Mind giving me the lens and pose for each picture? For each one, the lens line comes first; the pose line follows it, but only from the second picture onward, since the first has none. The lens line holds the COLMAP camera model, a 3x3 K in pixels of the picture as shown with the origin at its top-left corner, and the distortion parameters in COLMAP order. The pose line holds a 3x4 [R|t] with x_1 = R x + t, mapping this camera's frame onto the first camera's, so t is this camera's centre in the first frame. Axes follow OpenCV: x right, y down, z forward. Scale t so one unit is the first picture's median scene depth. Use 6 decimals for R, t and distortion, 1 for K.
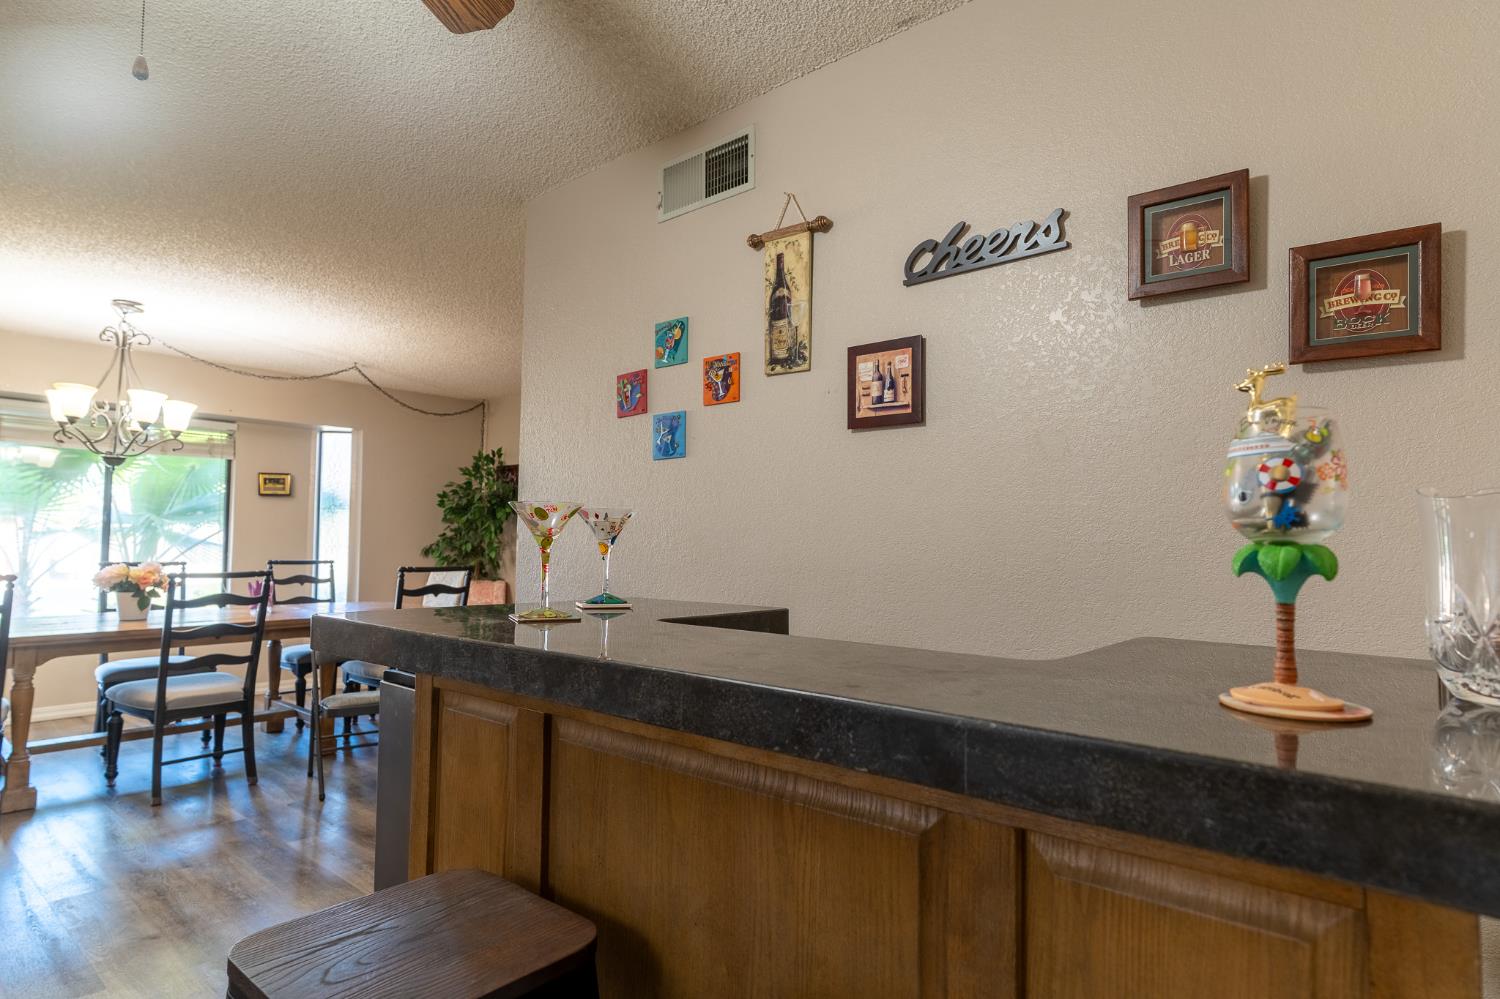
lens RADIAL K [[822.2, 0, 751.7], [0, 822.2, 497.8], [0, 0, 1]] dist [-0.005404, 0.004817]
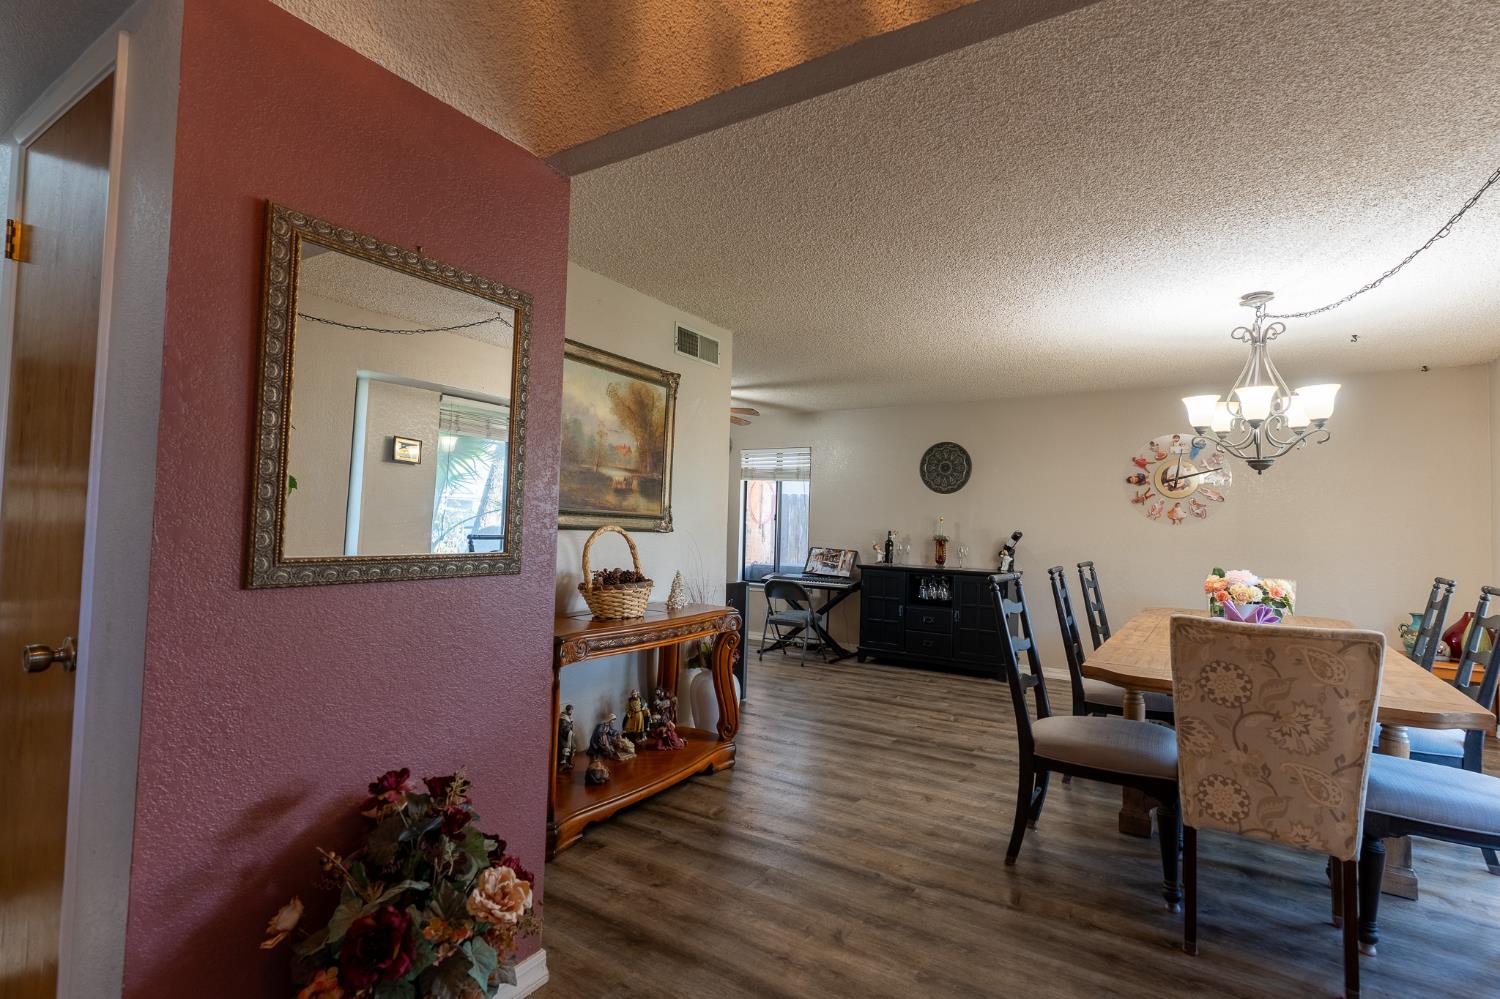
lens RADIAL K [[710.2, 0, 752.3], [0, 710.2, 499.3], [0, 0, 1]] dist [0.002973, -0.000287]
pose [[-0.989051, -0.043000, -0.141174, -0.131093], [-0.030019, 0.995230, -0.092824, 0.149033], [0.144492, -0.087570, -0.985623, 2.845211]]
